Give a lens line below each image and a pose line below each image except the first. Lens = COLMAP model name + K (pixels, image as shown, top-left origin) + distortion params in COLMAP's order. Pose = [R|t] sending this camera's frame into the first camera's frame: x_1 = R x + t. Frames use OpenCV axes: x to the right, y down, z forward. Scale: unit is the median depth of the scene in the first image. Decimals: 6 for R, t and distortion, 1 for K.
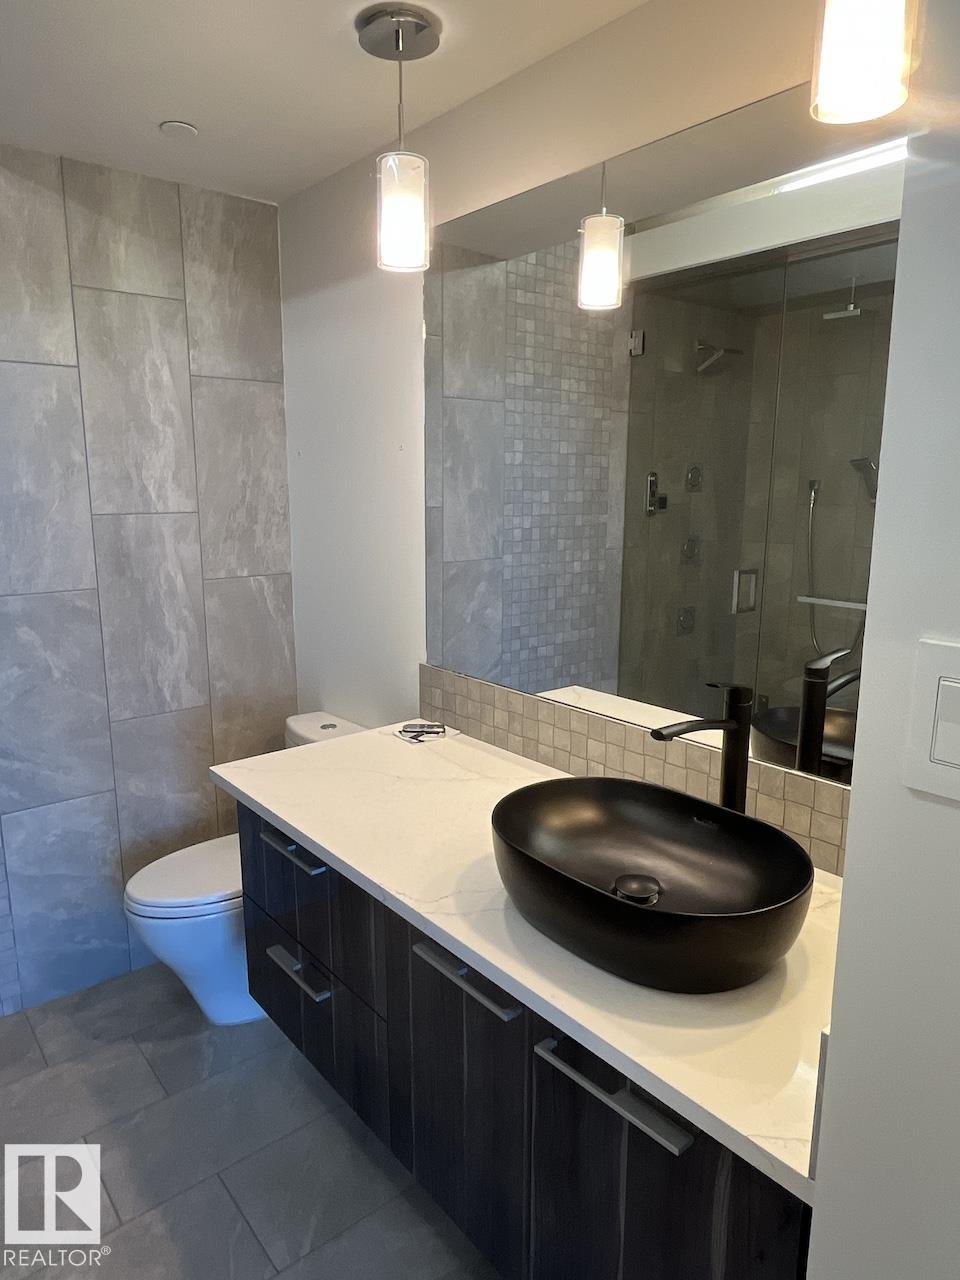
lens RADIAL K [[790.1, 0, 480.6], [0, 790.1, 638.0], [0, 0, 1]] dist [-0.003070, -0.001234]
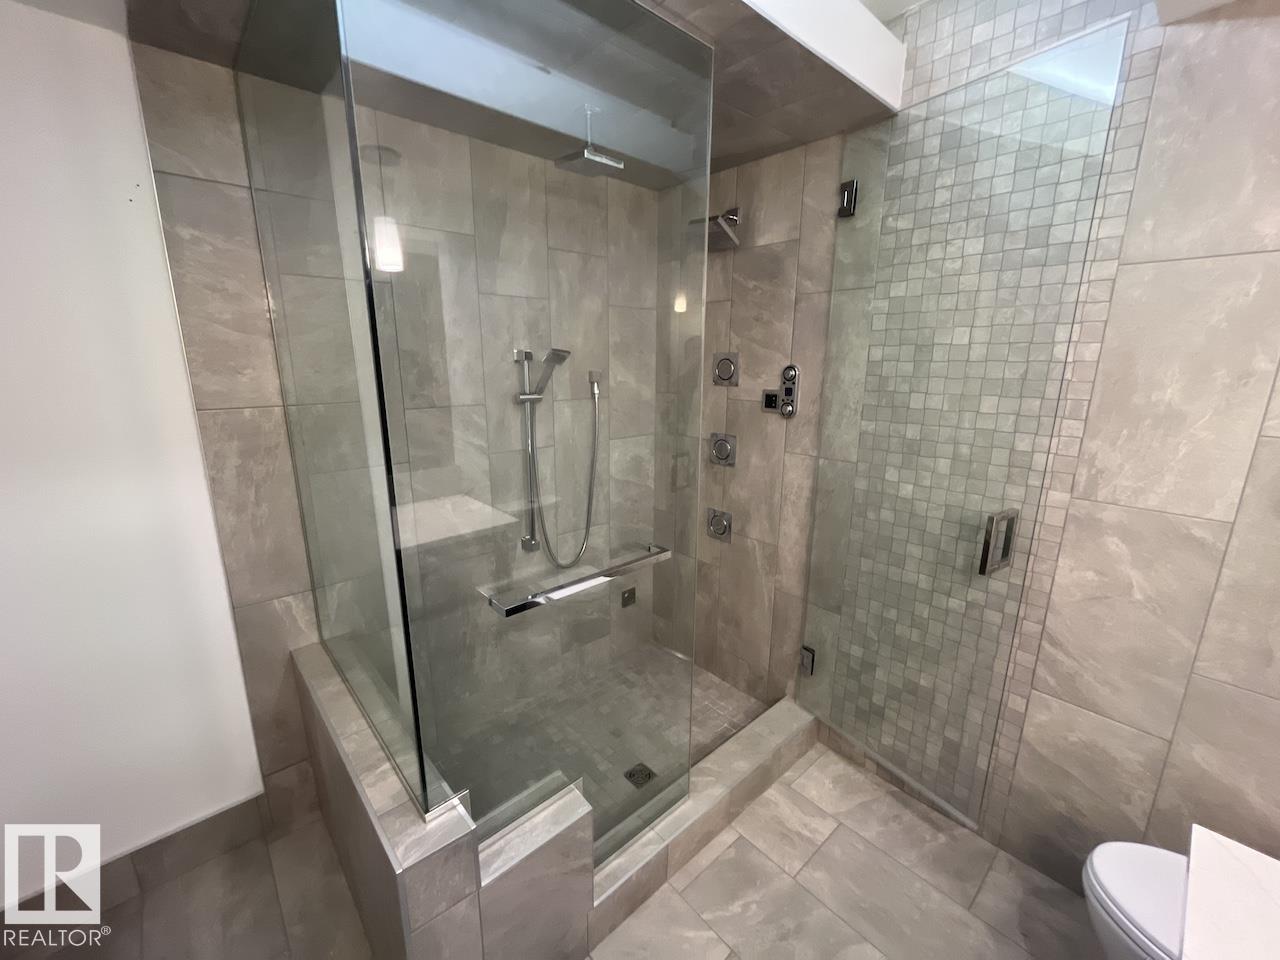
lens RADIAL K [[516.0, 0, 639.9], [0, 516.0, 481.2], [0, 0, 1]] dist [0.000094, -0.000049]
pose [[0.029731, 0.228950, -0.972984, 0.012393], [-0.197675, 0.955536, 0.218804, -0.102508], [0.979817, 0.185829, 0.073667, 0.352895]]
